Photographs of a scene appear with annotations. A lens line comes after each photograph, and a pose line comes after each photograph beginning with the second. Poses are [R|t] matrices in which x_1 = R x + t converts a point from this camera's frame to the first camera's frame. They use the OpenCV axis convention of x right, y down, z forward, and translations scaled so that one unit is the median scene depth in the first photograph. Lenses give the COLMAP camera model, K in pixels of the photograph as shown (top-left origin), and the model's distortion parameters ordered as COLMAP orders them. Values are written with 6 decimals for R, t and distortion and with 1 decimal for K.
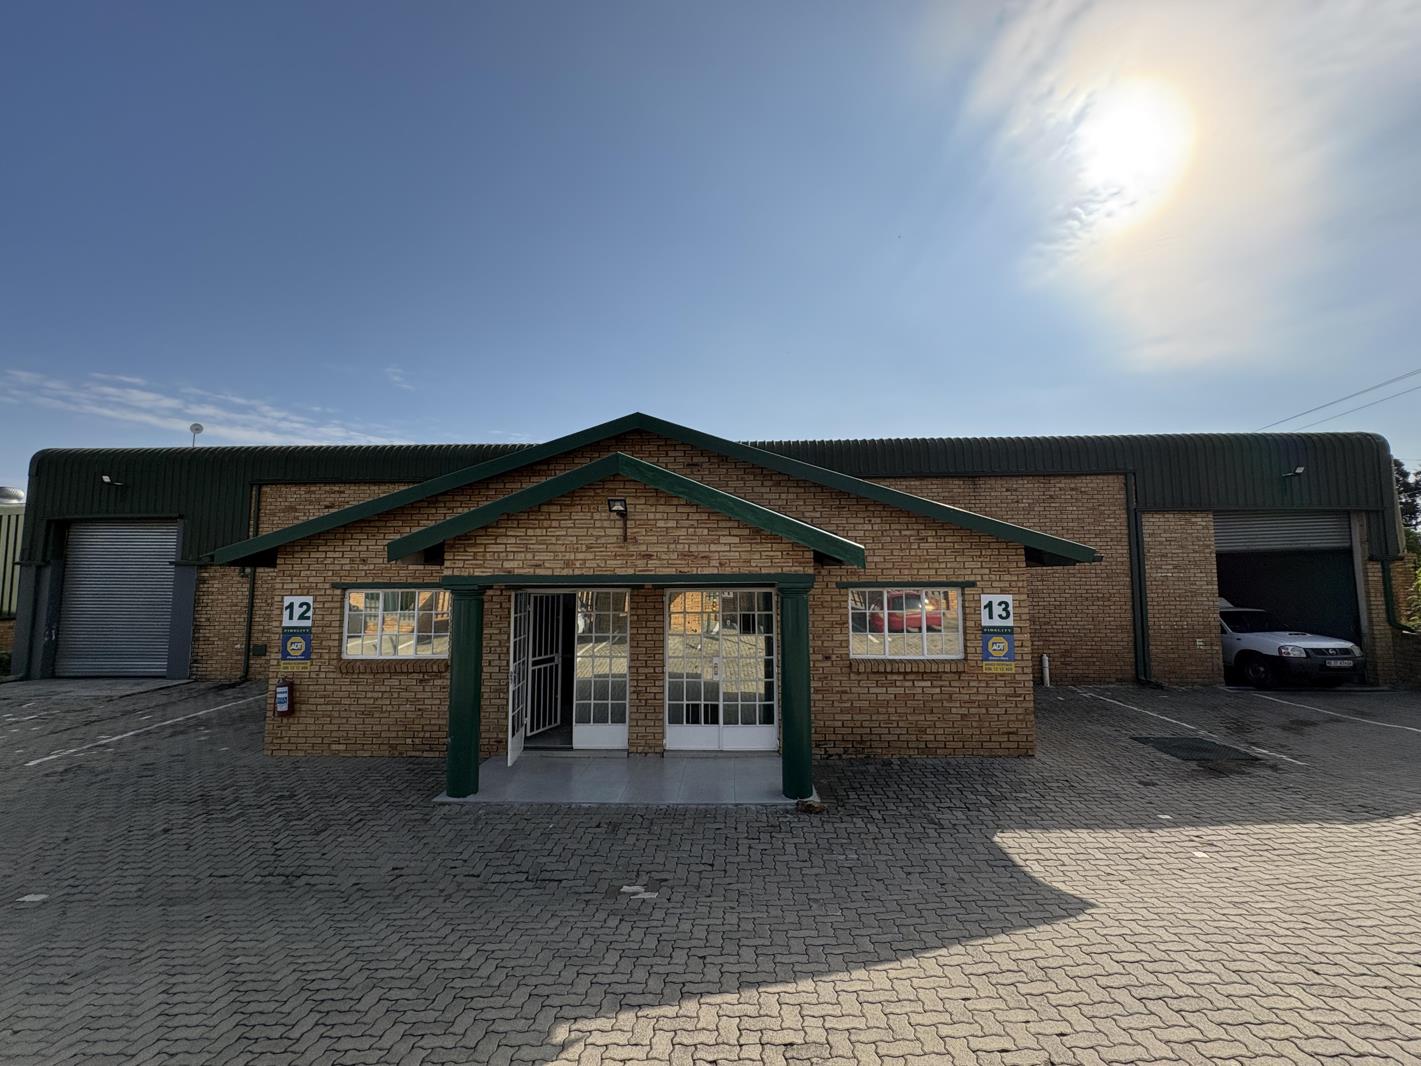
lens RADIAL K [[566.8, 0, 702.8], [0, 566.8, 543.8], [0, 0, 1]] dist [-0.001315, 0.000700]
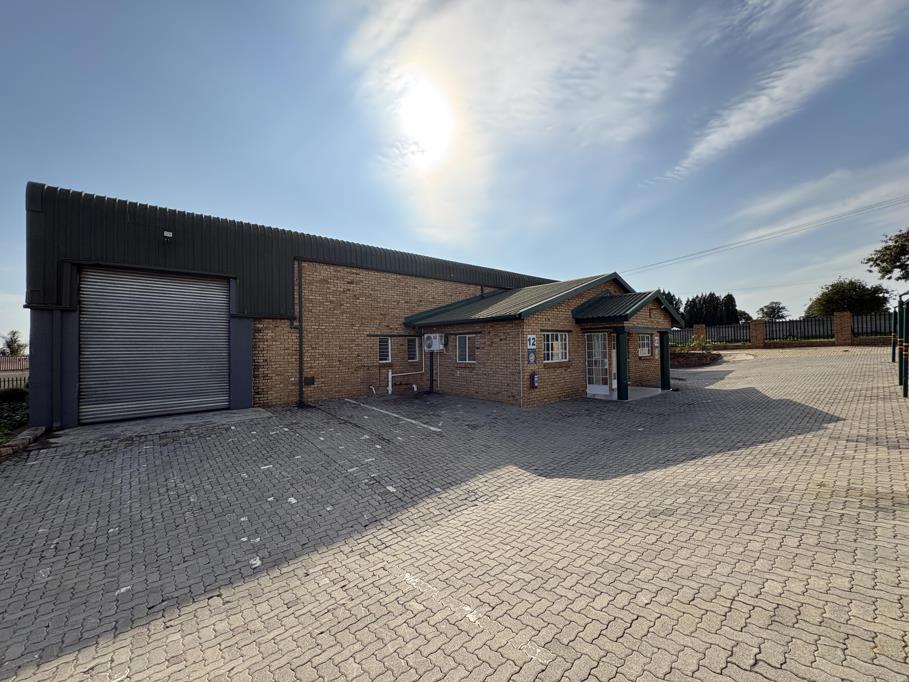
lens RADIAL K [[362.6, 0, 448.0], [0, 362.6, 343.9], [0, 0, 1]] dist [-0.001315, 0.000700]
pose [[0.739071, -0.001637, 0.673626, -1.112795], [-0.033562, 0.998666, 0.039250, 0.049401], [-0.672791, -0.051616, 0.738030, 0.111829]]
